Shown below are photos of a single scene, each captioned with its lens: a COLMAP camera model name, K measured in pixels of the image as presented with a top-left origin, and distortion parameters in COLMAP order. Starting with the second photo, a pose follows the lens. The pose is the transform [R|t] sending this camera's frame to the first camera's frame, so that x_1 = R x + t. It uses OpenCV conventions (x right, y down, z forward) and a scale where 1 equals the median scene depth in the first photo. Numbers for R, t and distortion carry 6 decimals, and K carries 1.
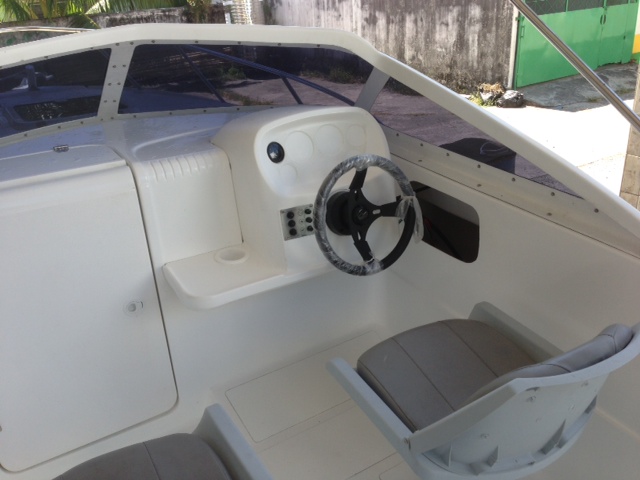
lens RADIAL K [[602.7, 0, 320.0], [0, 602.7, 240.0], [0, 0, 1]] dist [0.178797, -0.315924]
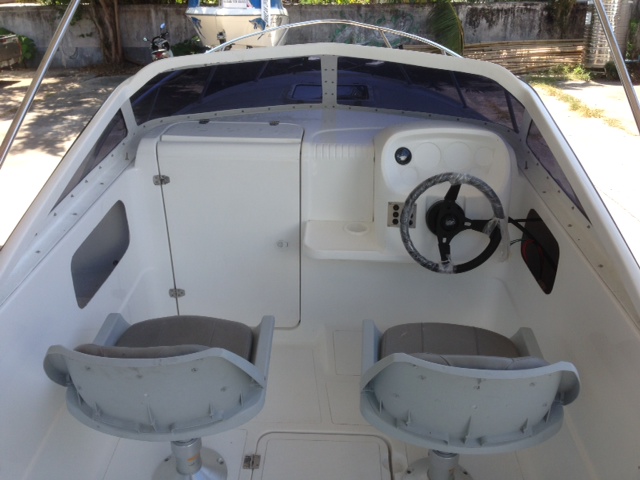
lens RADIAL K [[602.7, 0, 320.0], [0, 602.7, 240.0], [0, 0, 1]] dist [0.178797, -0.315924]
pose [[0.827505, 0.275258, -0.489355, 0.437925], [-0.263569, 0.960020, 0.094305, -0.052324], [0.495749, 0.050941, 0.866971, -0.144528]]
